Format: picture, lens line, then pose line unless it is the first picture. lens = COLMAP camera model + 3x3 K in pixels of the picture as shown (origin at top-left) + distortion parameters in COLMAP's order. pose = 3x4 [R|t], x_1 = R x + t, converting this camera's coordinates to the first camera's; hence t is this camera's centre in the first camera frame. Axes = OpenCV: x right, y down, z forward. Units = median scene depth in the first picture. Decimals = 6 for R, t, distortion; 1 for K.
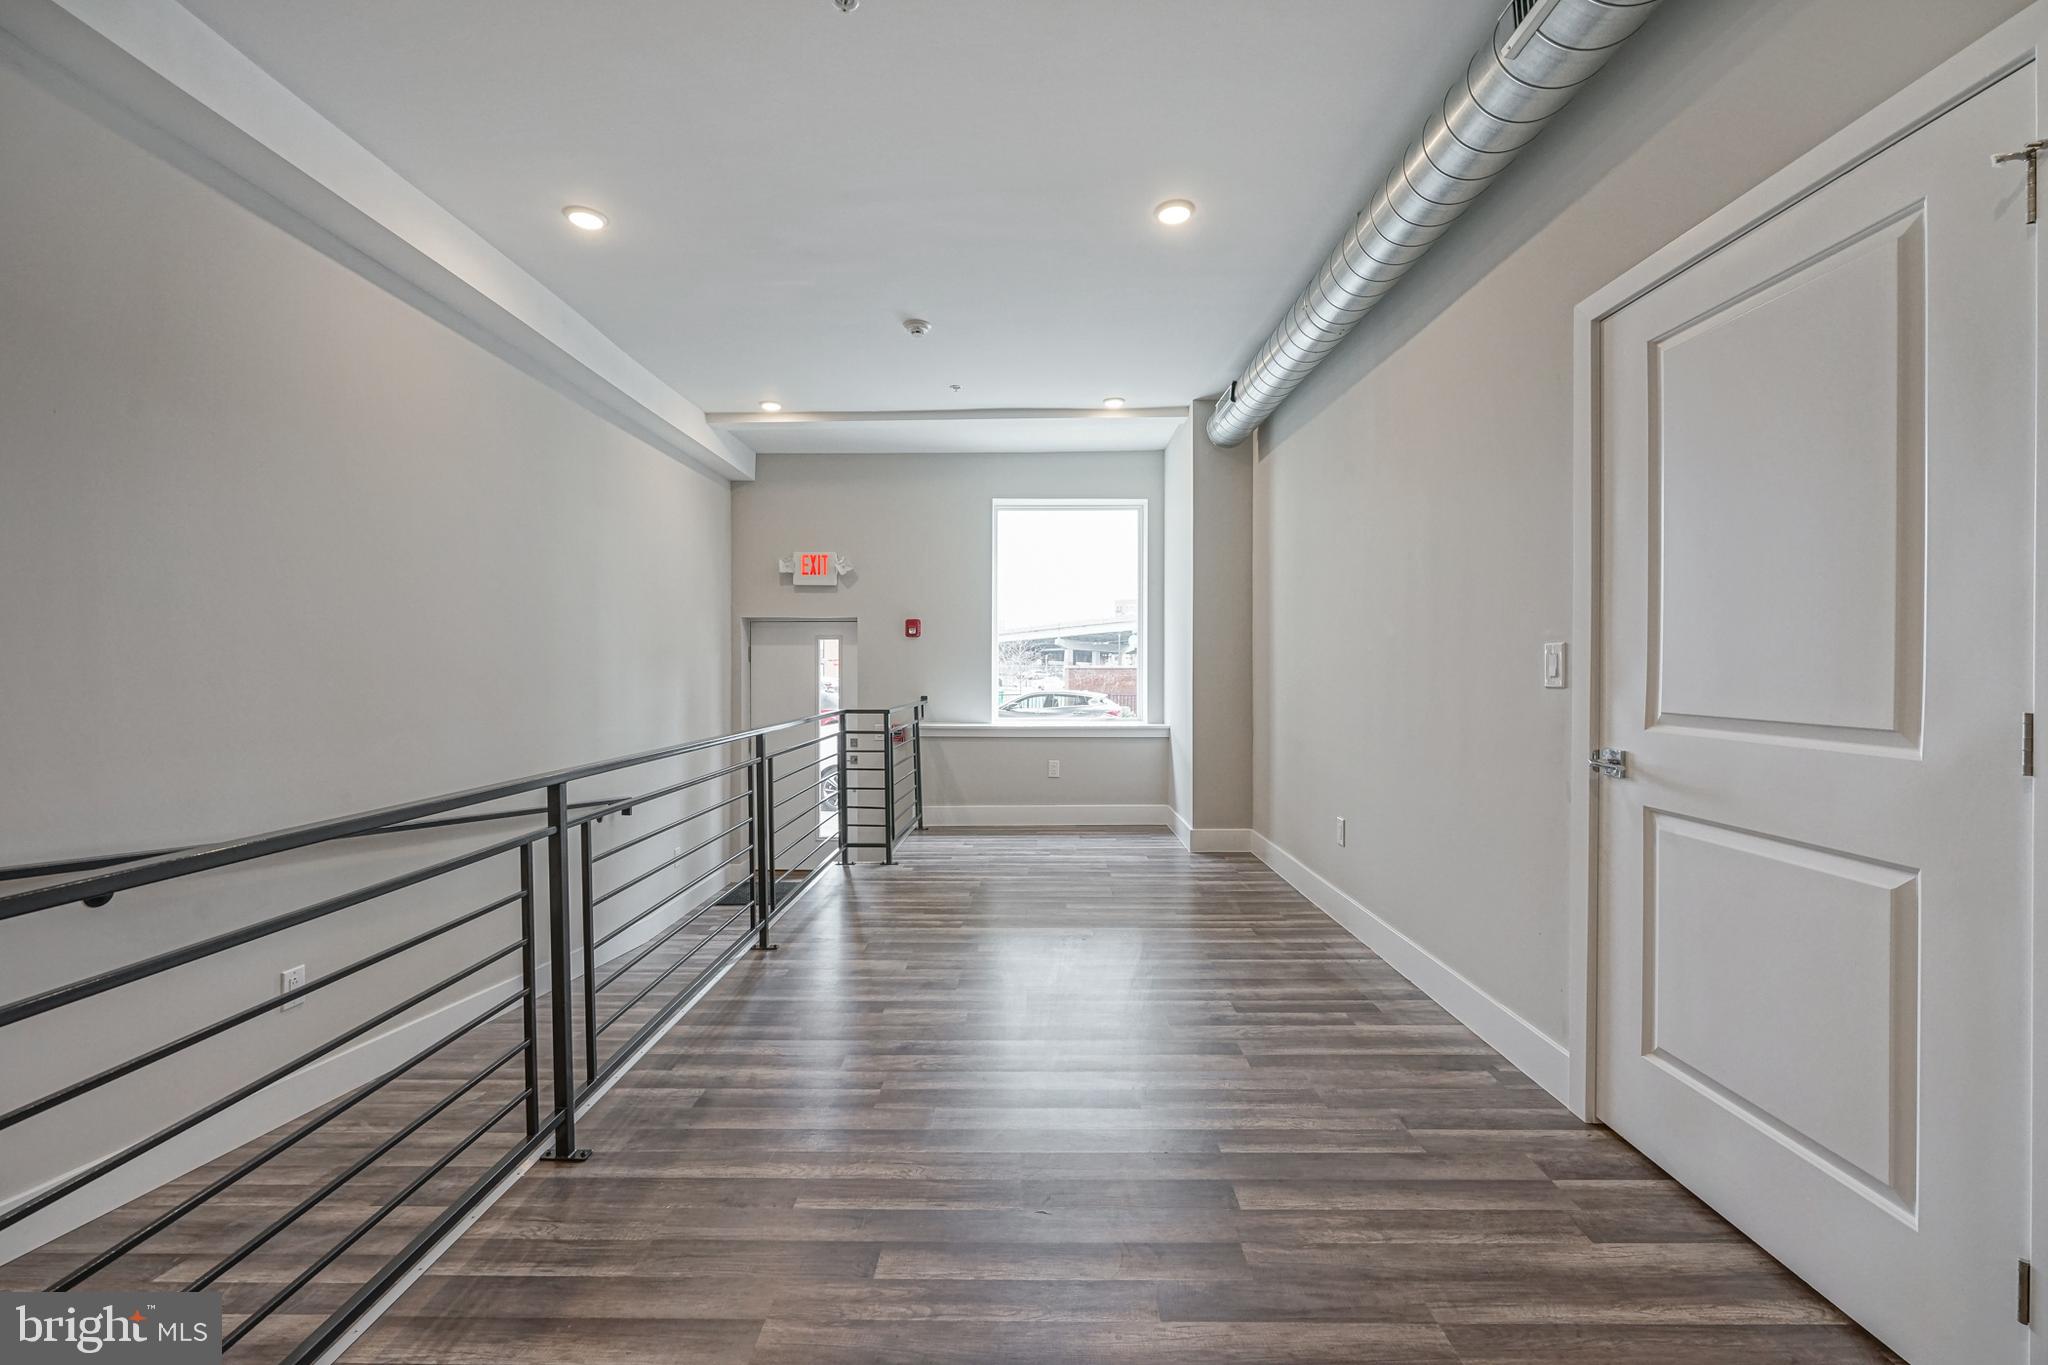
lens RADIAL K [[879.3, 0, 1019.9], [0, 879.3, 671.8], [0, 0, 1]] dist [-0.000958, 0.000403]
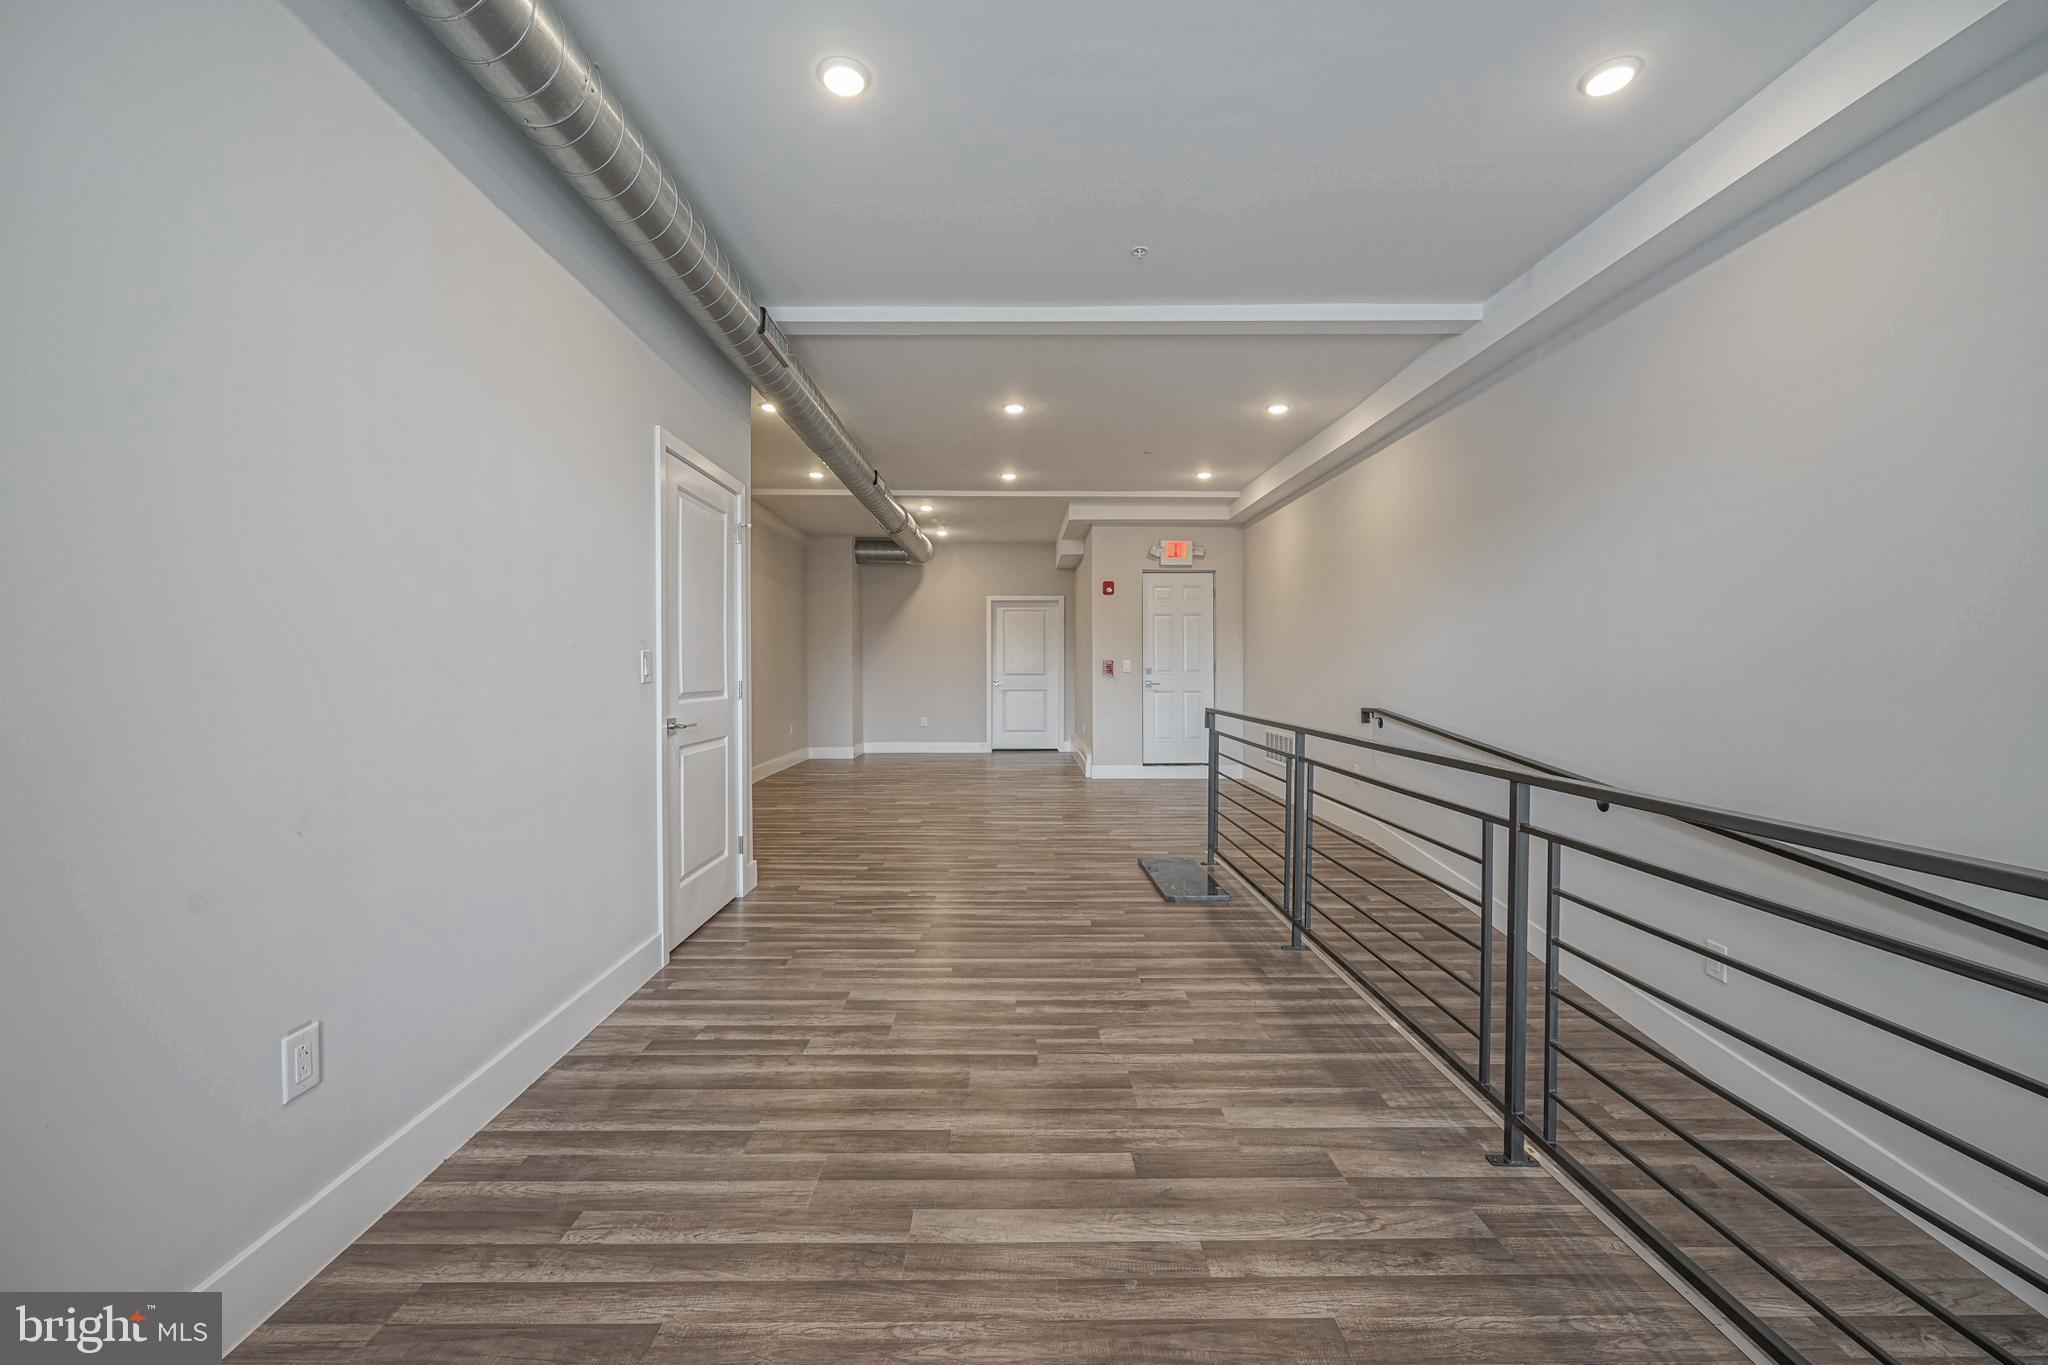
lens RADIAL K [[879.3, 0, 1019.9], [0, 879.3, 671.8], [0, 0, 1]] dist [-0.000958, 0.000403]
pose [[-0.999708, 0.005319, -0.023588, 0.047281], [0.005023, 0.999908, 0.012610, -0.011117], [0.023653, 0.012488, -0.999642, 2.018498]]
